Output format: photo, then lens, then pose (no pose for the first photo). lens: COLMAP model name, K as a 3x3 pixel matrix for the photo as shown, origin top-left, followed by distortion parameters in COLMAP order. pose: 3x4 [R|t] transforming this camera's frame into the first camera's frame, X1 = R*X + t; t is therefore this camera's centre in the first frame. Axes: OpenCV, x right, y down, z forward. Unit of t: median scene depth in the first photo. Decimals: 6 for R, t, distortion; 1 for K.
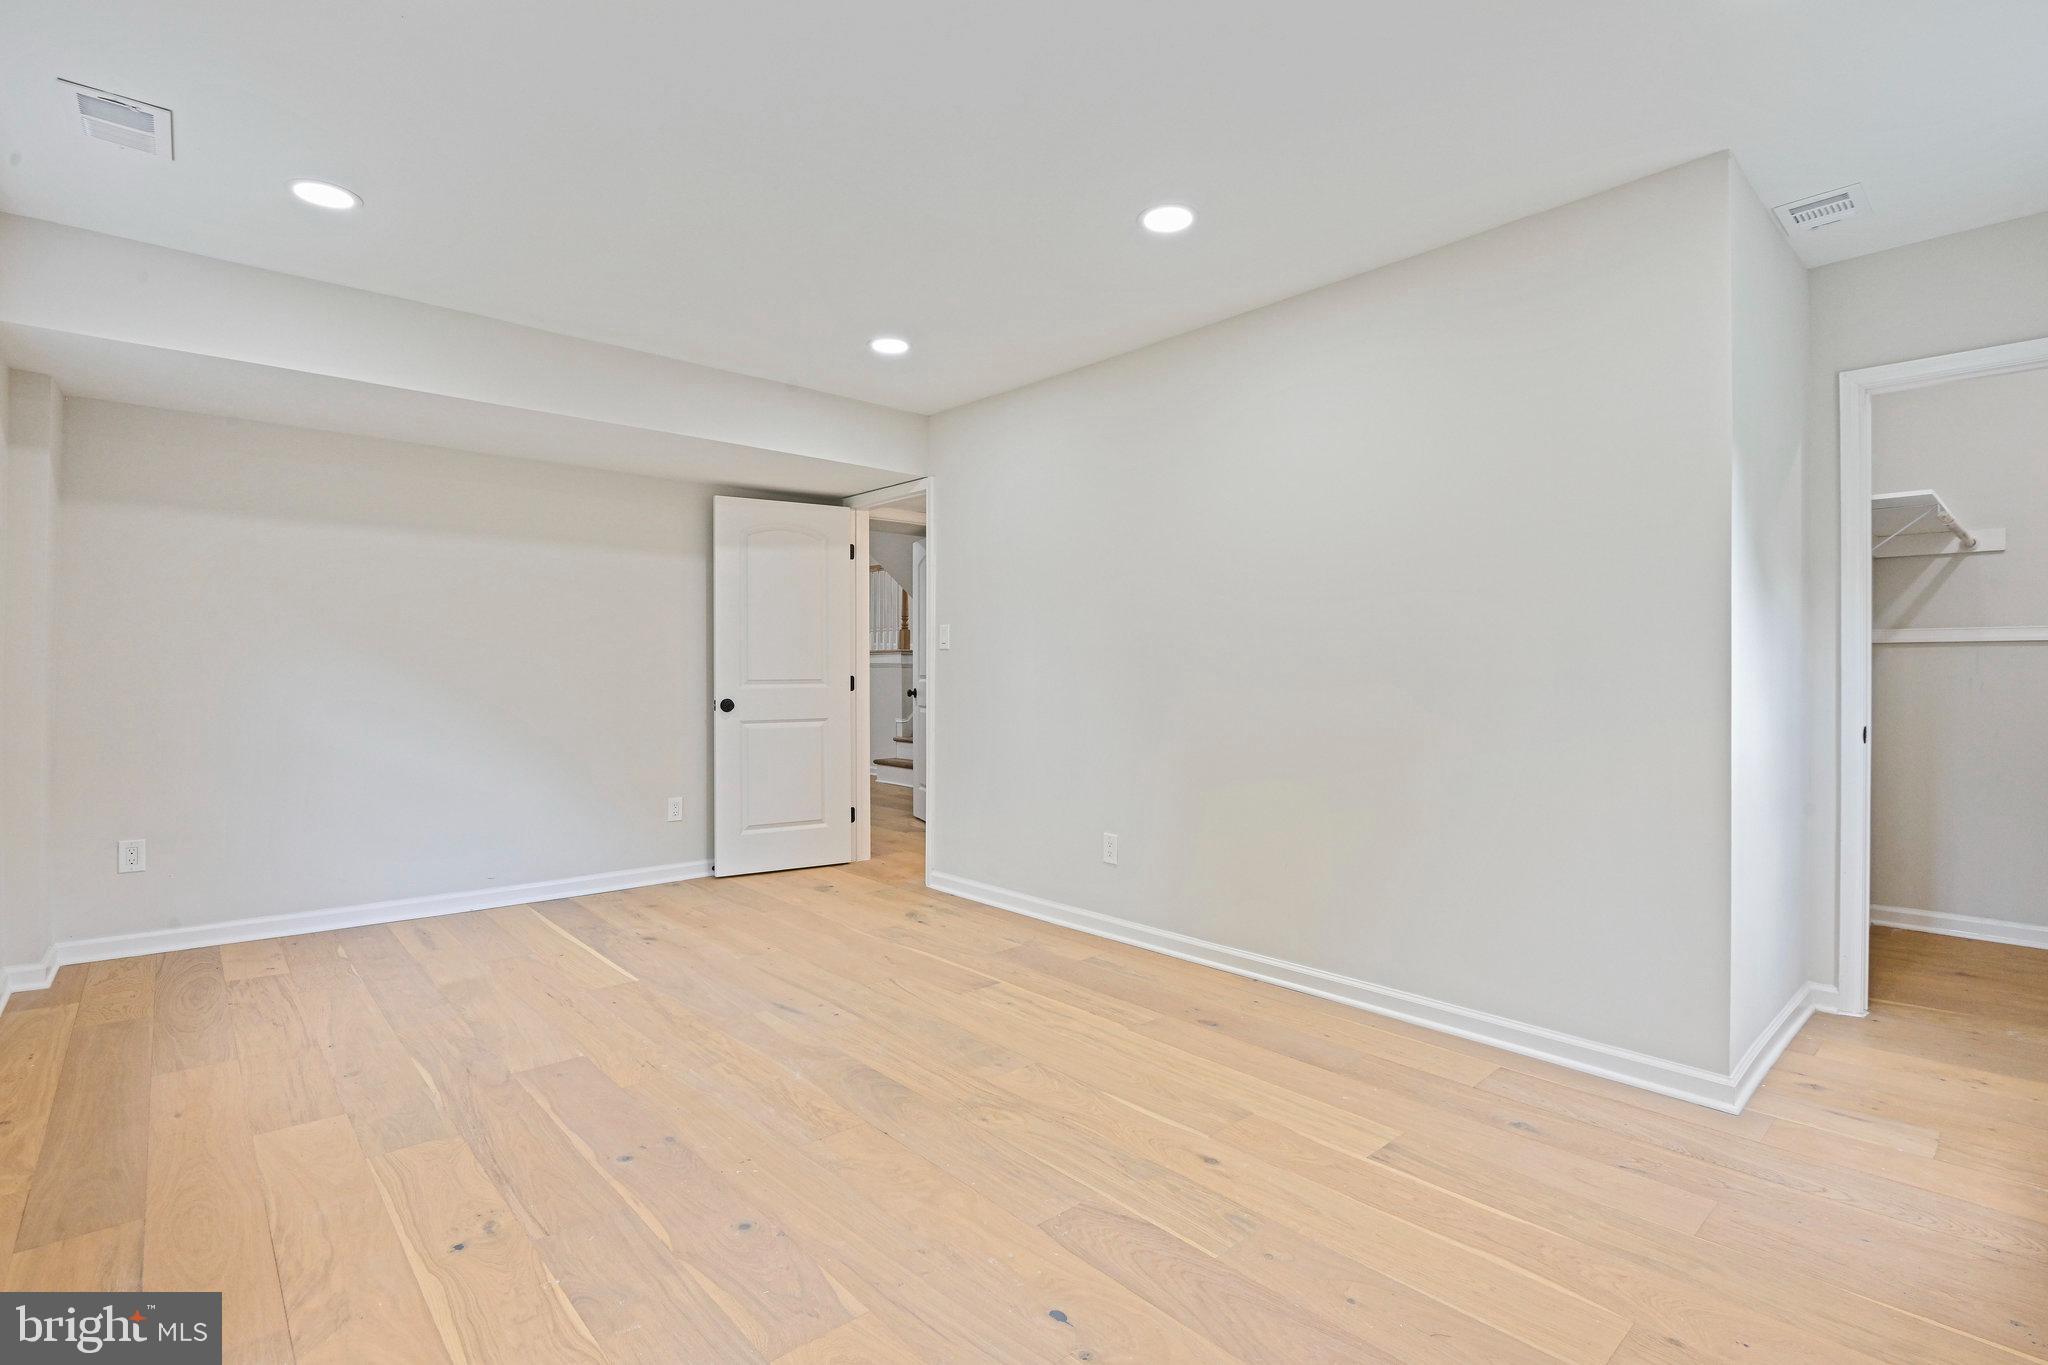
lens RADIAL K [[966.0, 0, 1030.7], [0, 966.0, 676.8], [0, 0, 1]] dist [-0.011250, -0.003094]
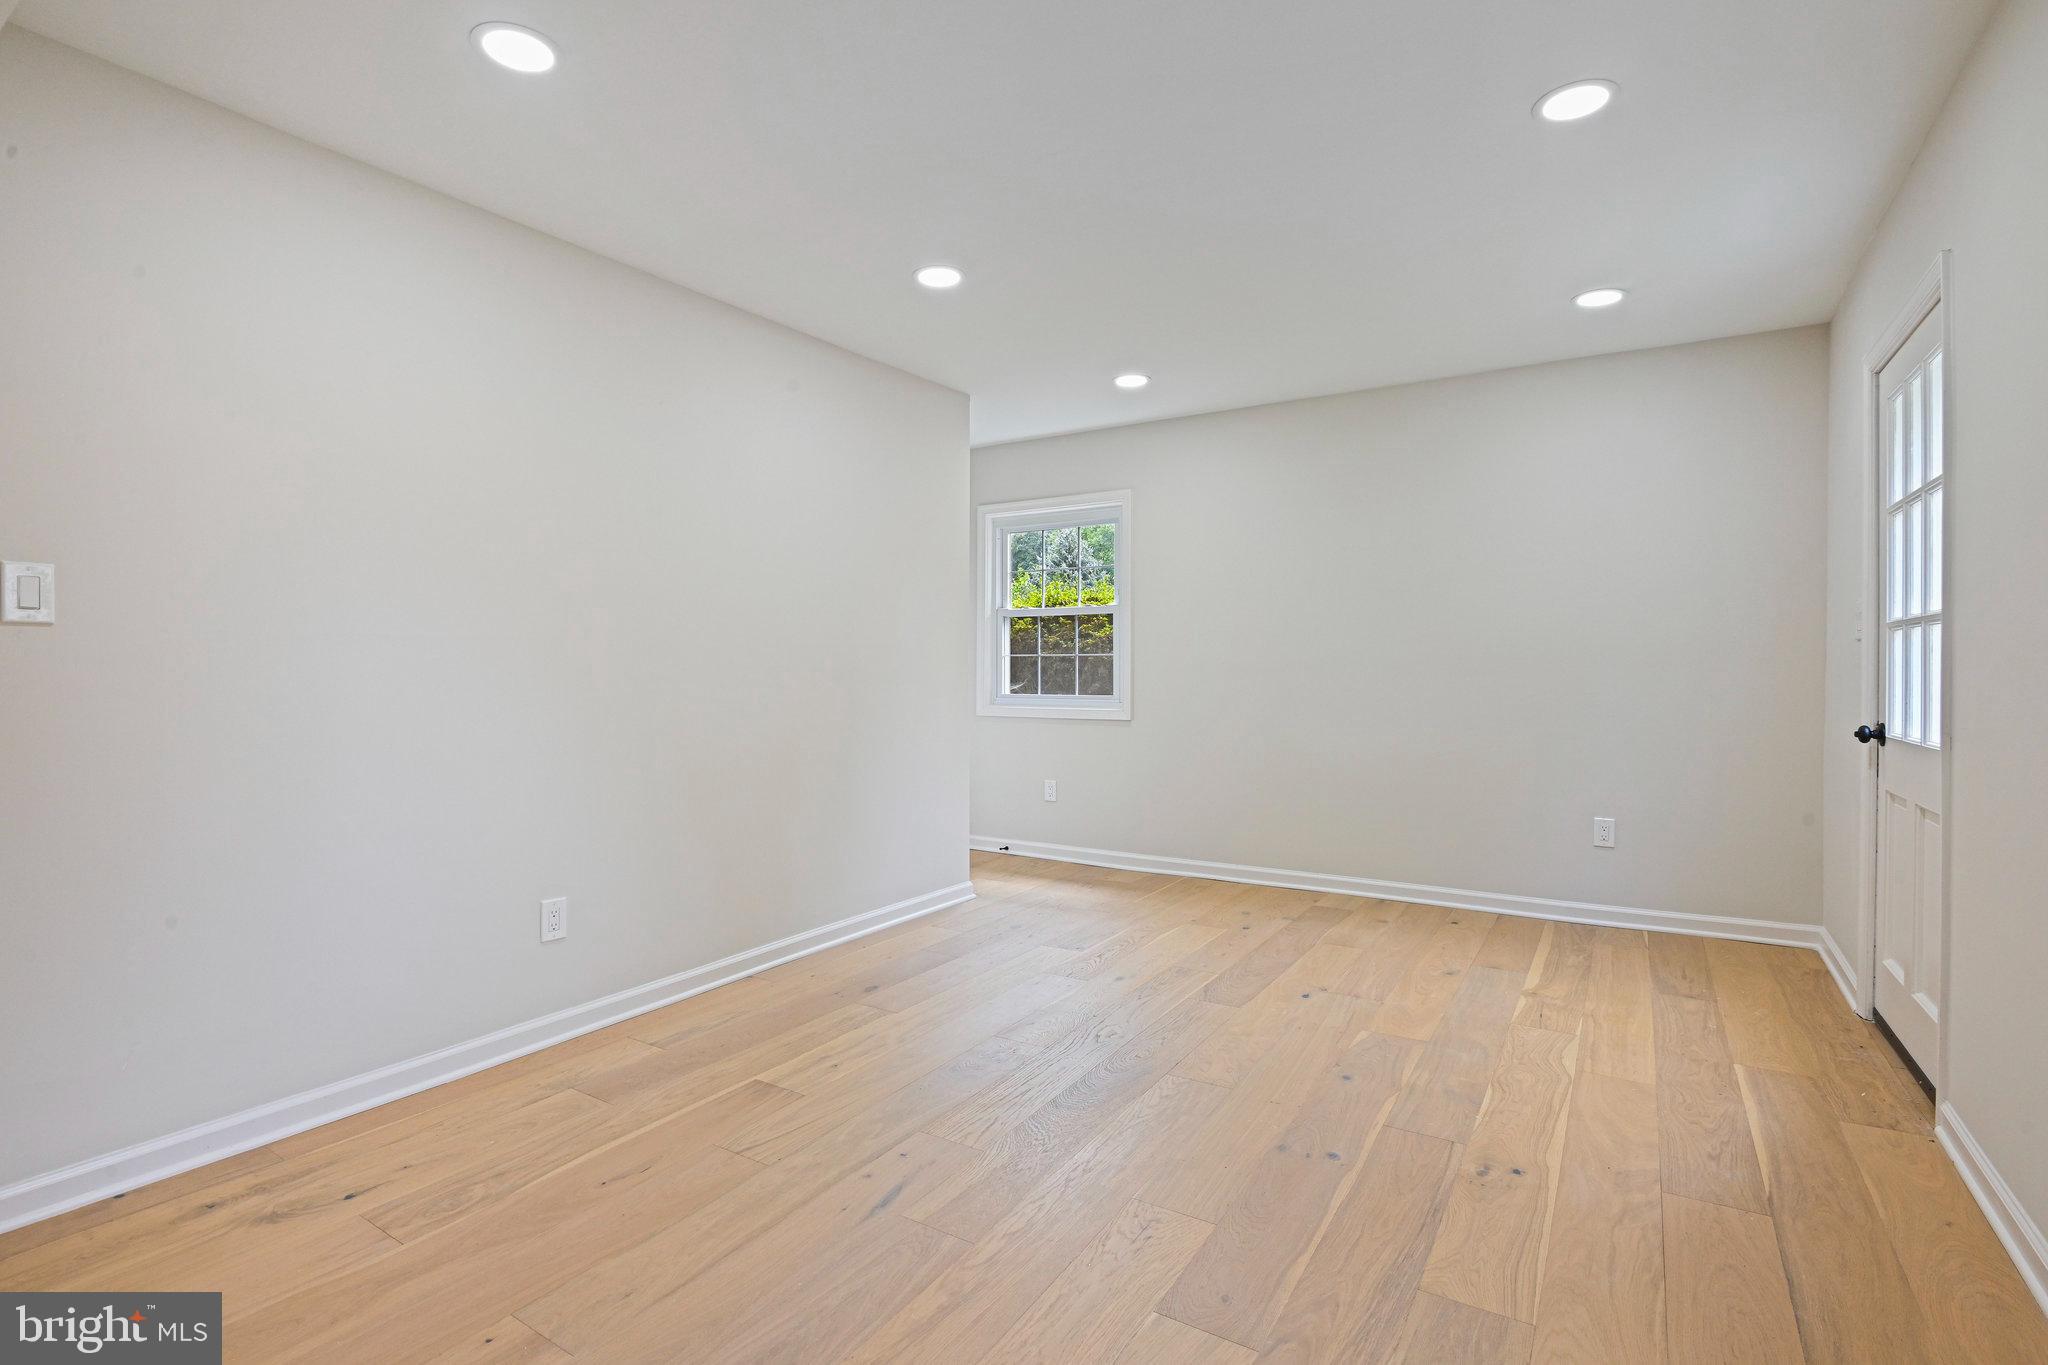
lens RADIAL K [[966.0, 0, 1029.9], [0, 966.0, 673.2], [0, 0, 1]] dist [-0.011250, -0.003094]
pose [[-0.269951, -0.005722, 0.962857, -1.240280], [0.012736, 0.999874, 0.009513, -0.013744], [-0.962790, 0.014831, -0.269844, 1.497509]]
